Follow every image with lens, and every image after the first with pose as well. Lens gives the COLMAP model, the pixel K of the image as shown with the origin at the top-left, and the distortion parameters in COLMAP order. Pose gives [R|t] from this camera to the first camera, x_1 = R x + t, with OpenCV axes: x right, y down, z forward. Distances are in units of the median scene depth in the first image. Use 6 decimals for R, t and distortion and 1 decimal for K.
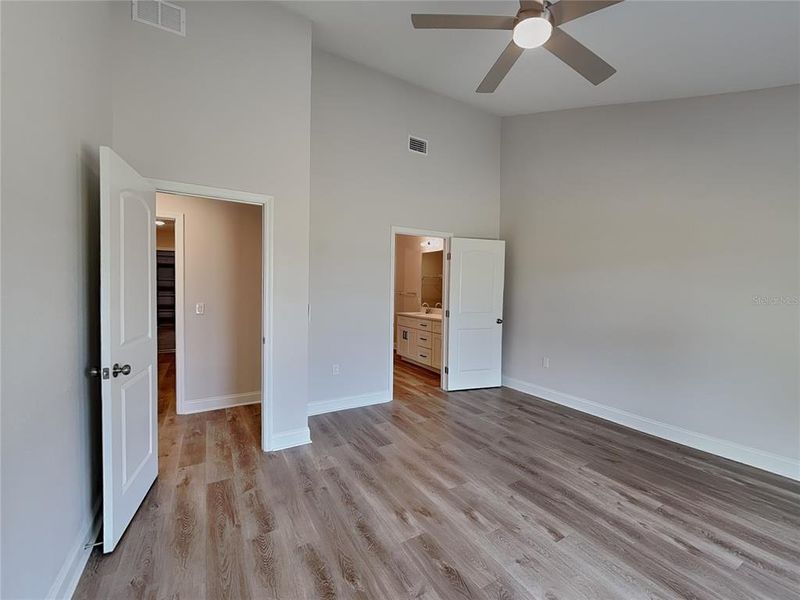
lens RADIAL K [[337.8, 0, 400.8], [0, 337.8, 290.5], [0, 0, 1]] dist [-0.002277, 0.000380]
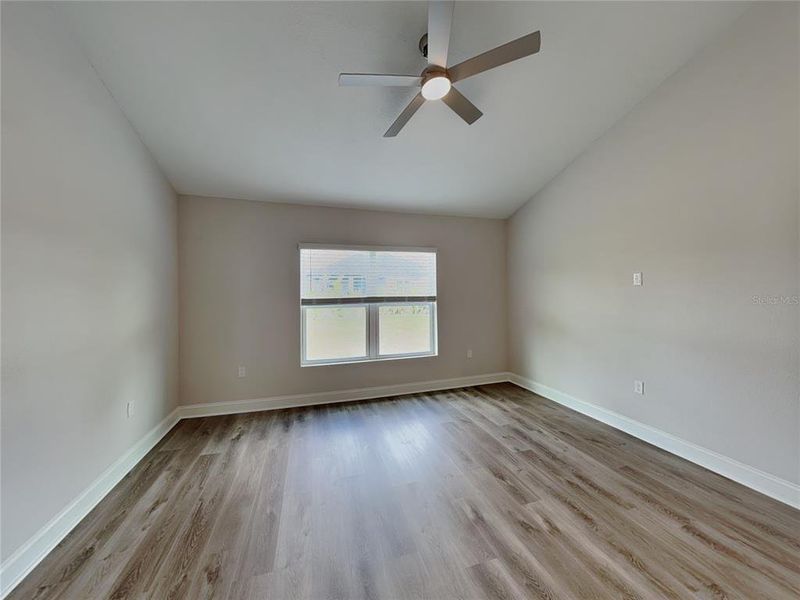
lens RADIAL K [[337.8, 0, 400.8], [0, 337.8, 290.5], [0, 0, 1]] dist [-0.002277, 0.000380]
pose [[-0.984246, 0.004257, 0.176755, 0.253477], [0.005191, 0.999975, 0.004821, -0.003905], [-0.176730, 0.005663, -0.984243, 2.043727]]
